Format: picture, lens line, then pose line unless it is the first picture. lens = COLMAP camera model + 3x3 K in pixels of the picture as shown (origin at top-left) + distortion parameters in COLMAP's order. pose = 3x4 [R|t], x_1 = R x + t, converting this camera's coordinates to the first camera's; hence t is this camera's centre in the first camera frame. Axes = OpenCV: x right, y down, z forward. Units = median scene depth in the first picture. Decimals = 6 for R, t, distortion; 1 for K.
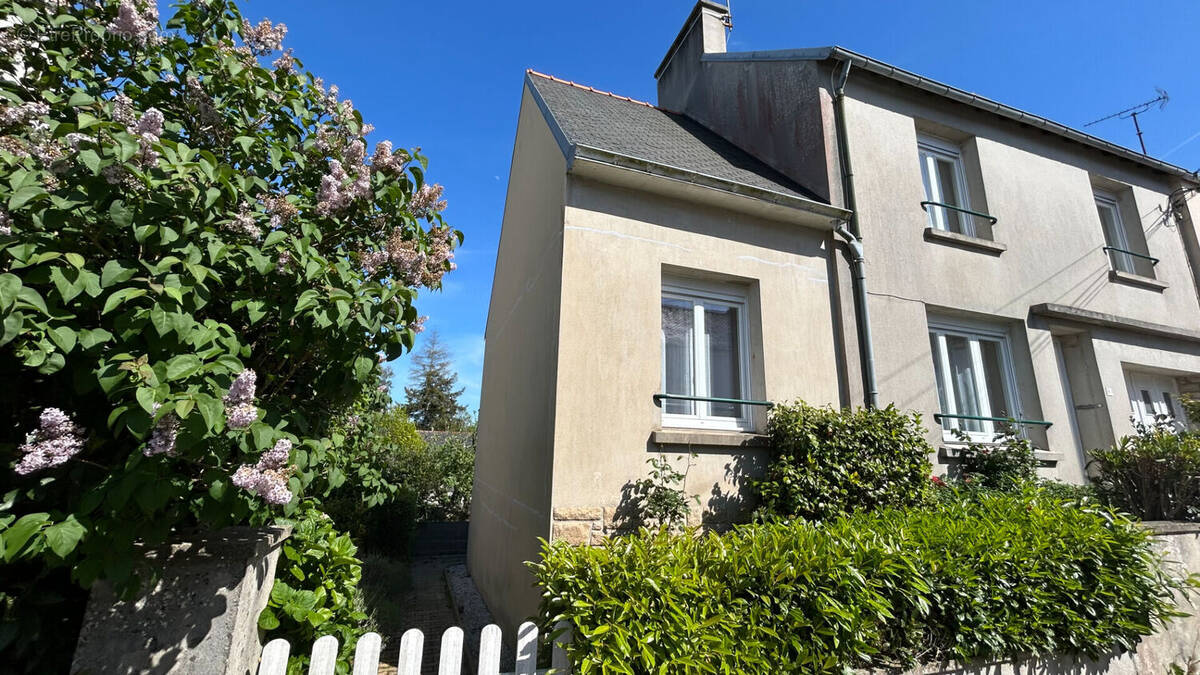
lens RADIAL K [[468.8, 0, 600.0], [0, 468.8, 337.5], [0, 0, 1]] dist [0.000275, 0.000012]
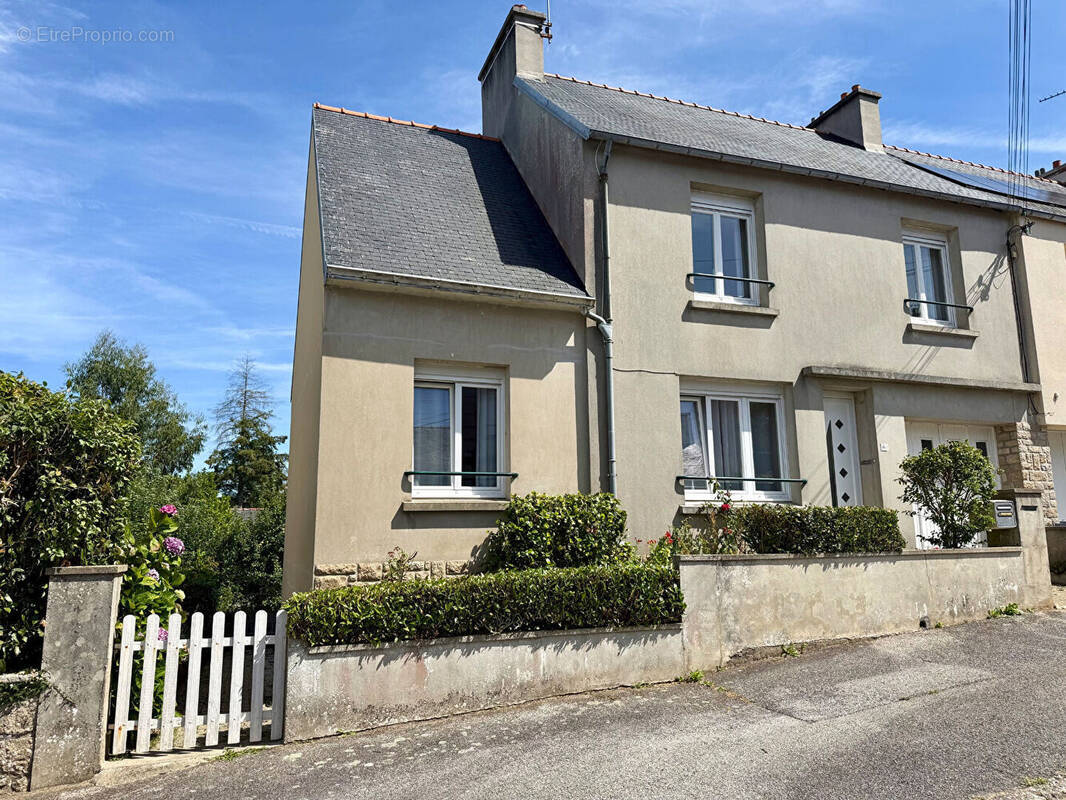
lens RADIAL K [[700.1, 0, 533.0], [0, 700.1, 400.0], [0, 0, 1]] dist [0.048887, -0.000856]
pose [[0.998229, -0.030817, 0.050879, 0.293151], [0.027560, 0.997600, 0.063520, -0.138263], [-0.052715, -0.062005, 0.996683, -0.659837]]
